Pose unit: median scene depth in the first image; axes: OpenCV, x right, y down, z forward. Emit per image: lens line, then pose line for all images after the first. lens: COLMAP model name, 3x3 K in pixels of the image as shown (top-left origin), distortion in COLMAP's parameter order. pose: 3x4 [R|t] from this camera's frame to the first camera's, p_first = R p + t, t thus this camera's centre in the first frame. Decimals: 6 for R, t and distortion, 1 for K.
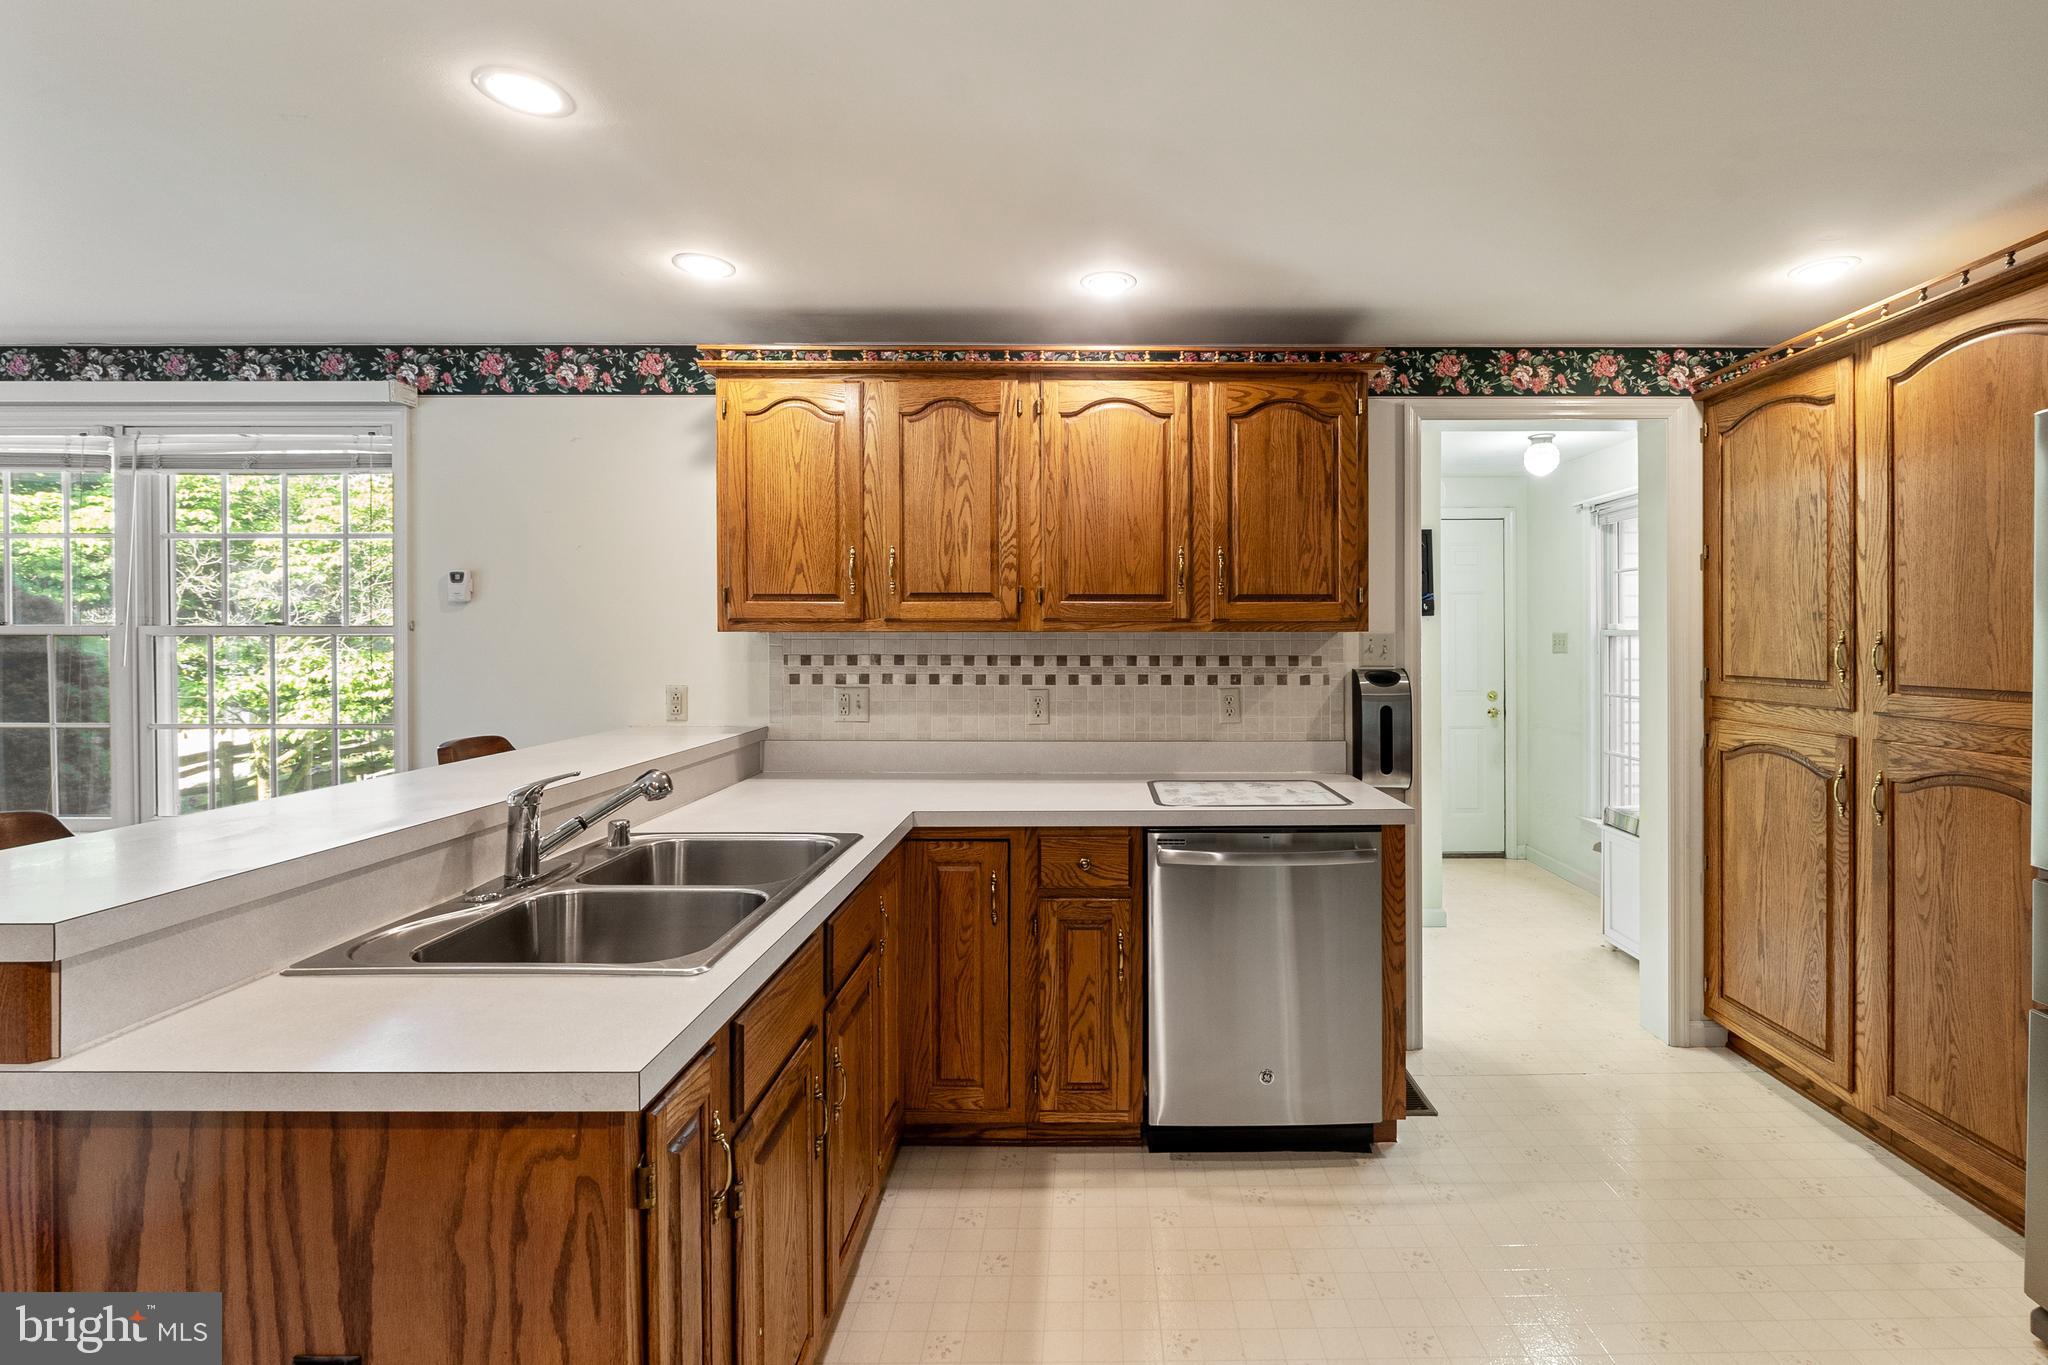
lens RADIAL K [[878.1, 0, 1097.3], [0, 878.1, 647.1], [0, 0, 1]] dist [-0.004016, -0.002480]
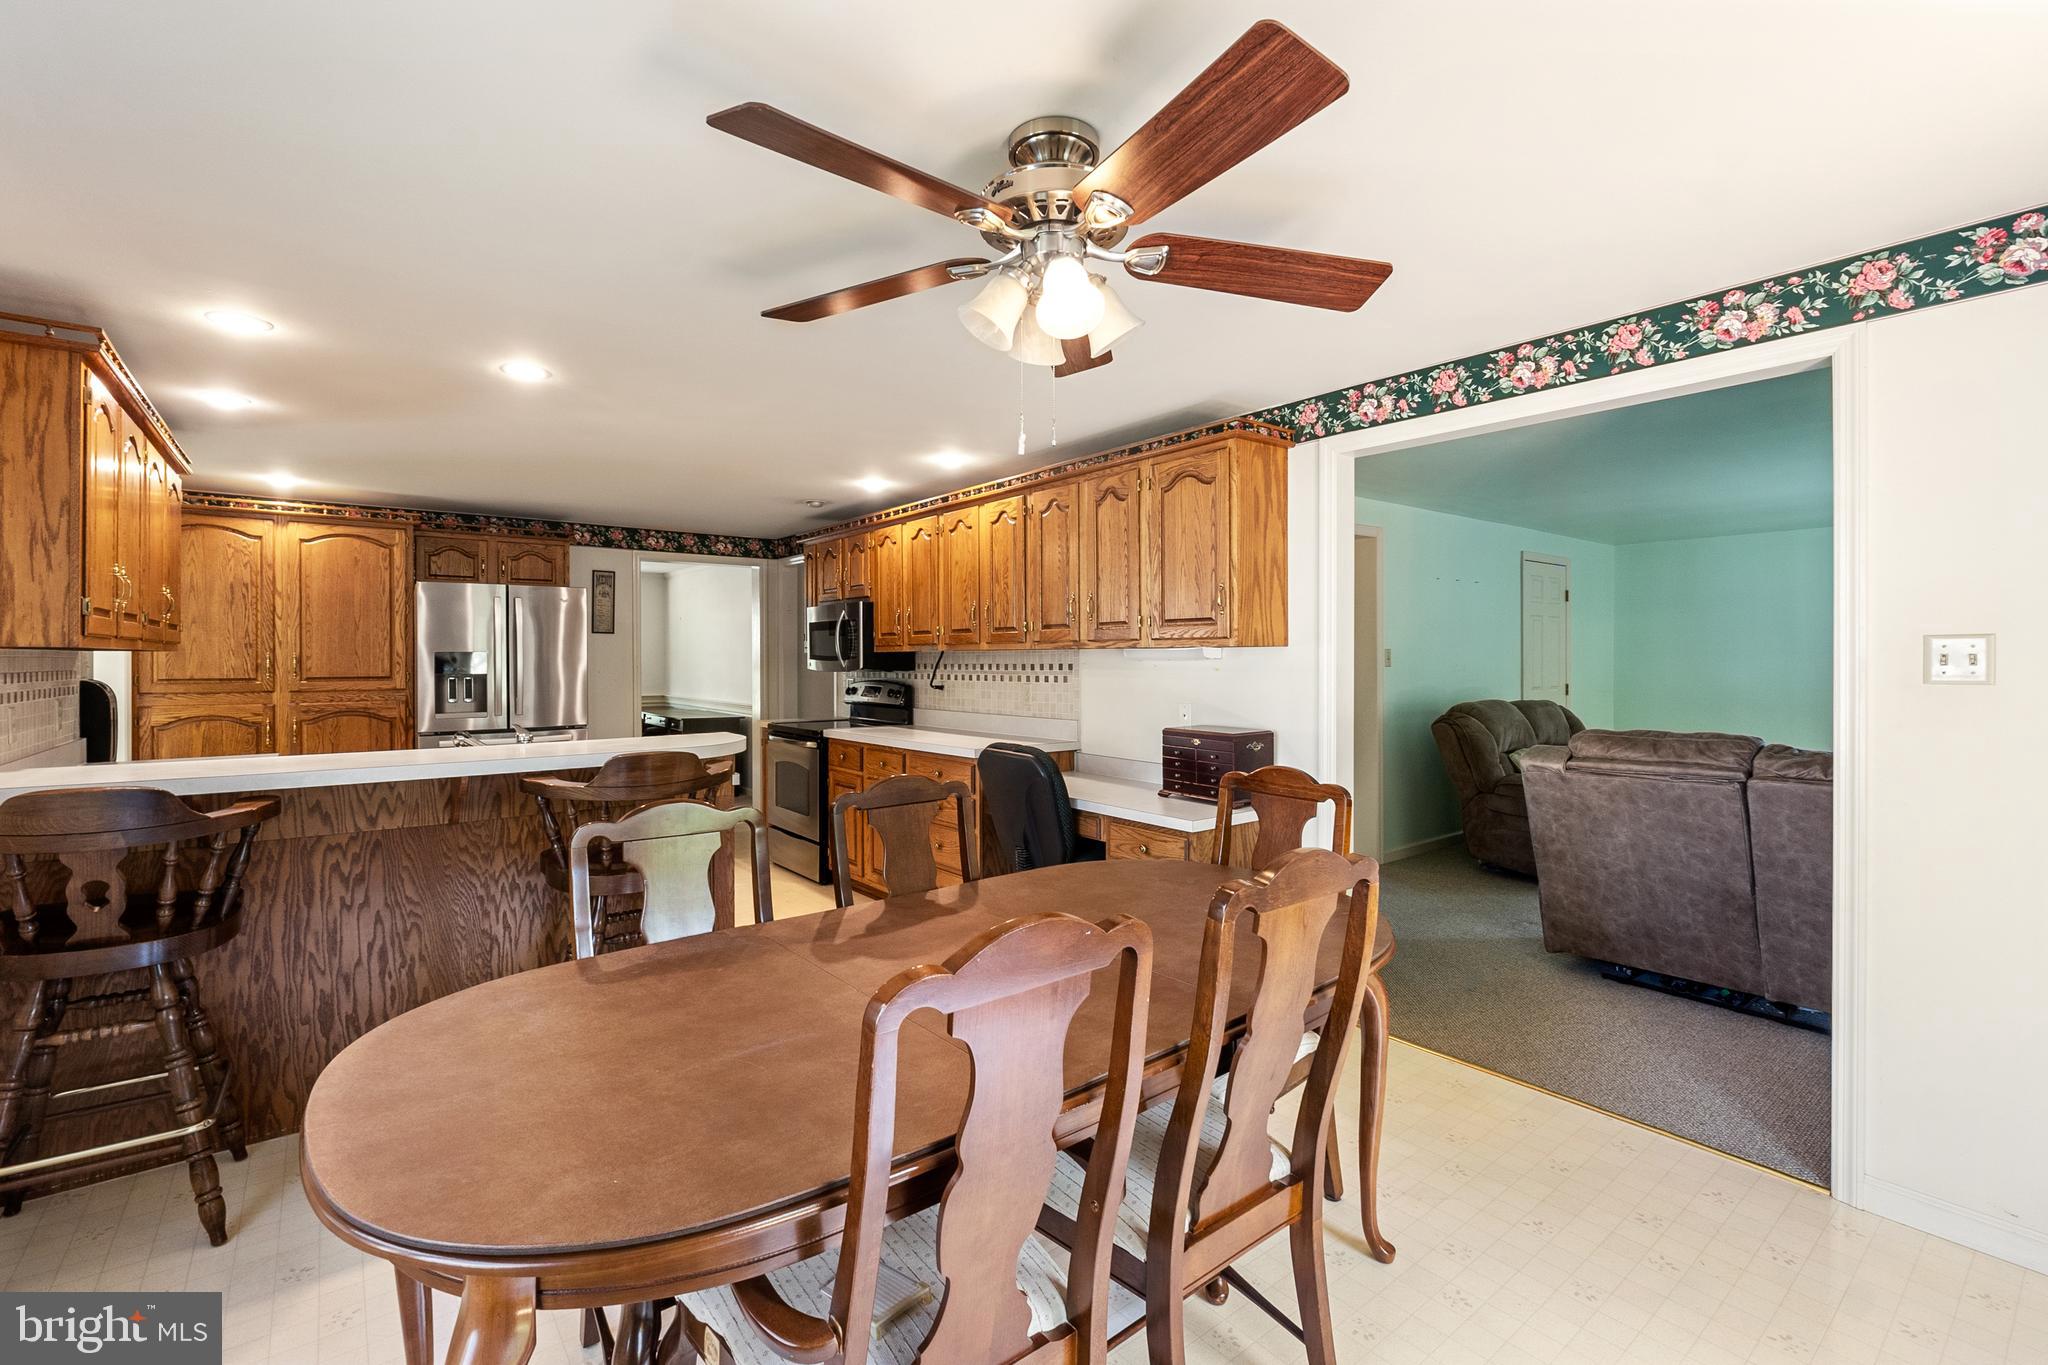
lens RADIAL K [[878.1, 0, 1012.8], [0, 878.1, 669.3], [0, 0, 1]] dist [-0.004016, -0.002480]
pose [[-0.608825, -0.009183, 0.793251, -1.659271], [0.008293, 0.999805, 0.017939, -0.002333], [-0.793261, 0.017500, -0.608630, 0.781935]]
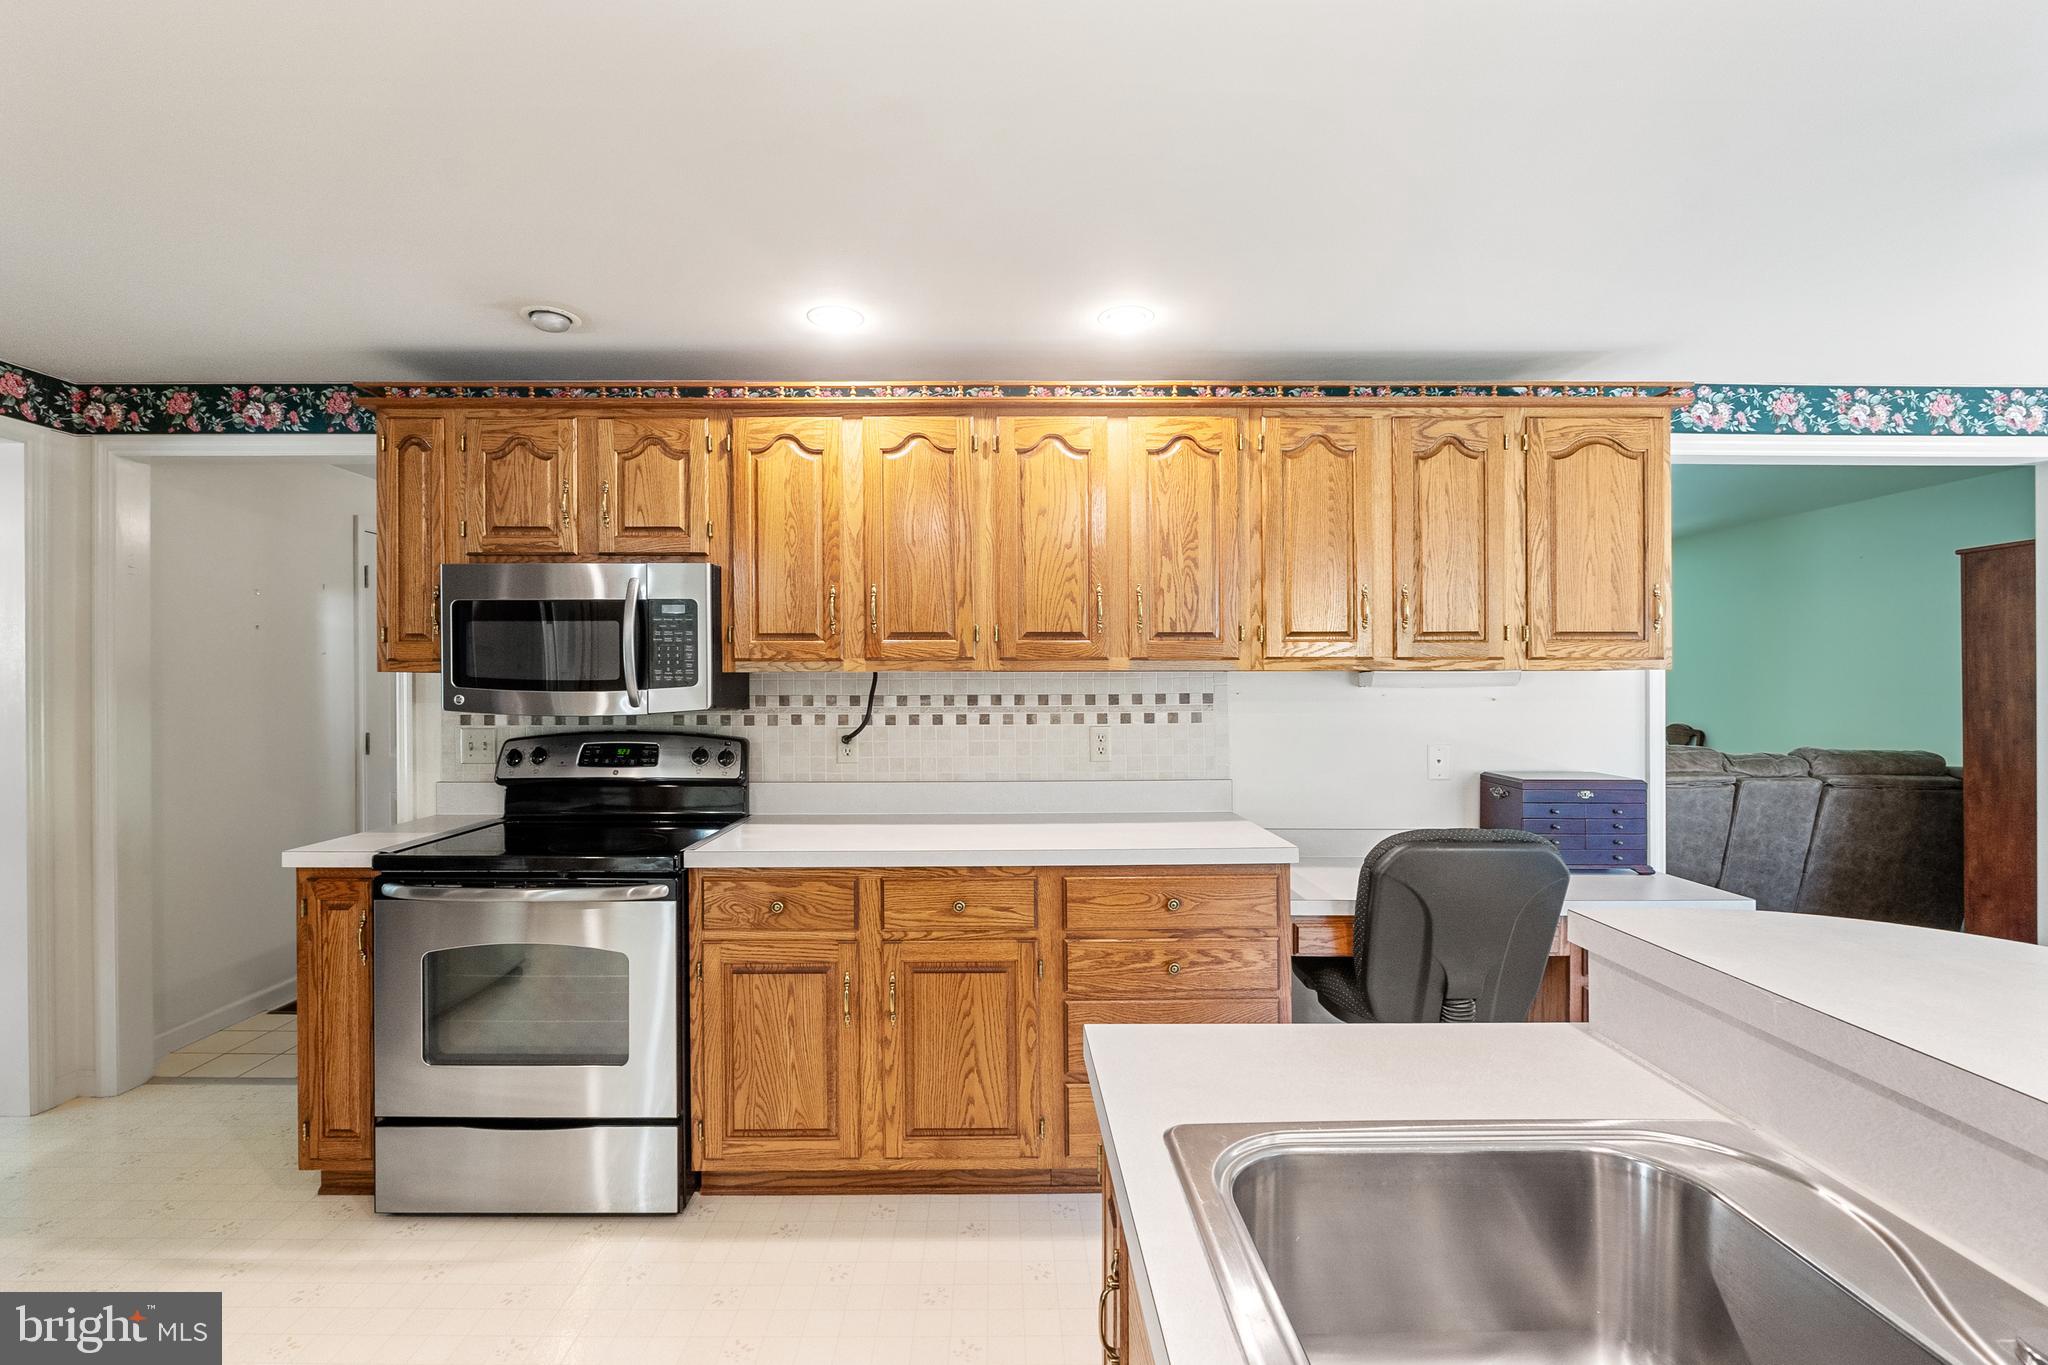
lens RADIAL K [[878.1, 0, 1006.5], [0, 878.1, 686.1], [0, 0, 1]] dist [-0.004016, -0.002480]
pose [[-0.999992, 0.001076, 0.003873, -0.145548], [0.001133, 0.999893, 0.014568, -0.007308], [-0.003856, 0.014572, -0.999886, 0.761269]]
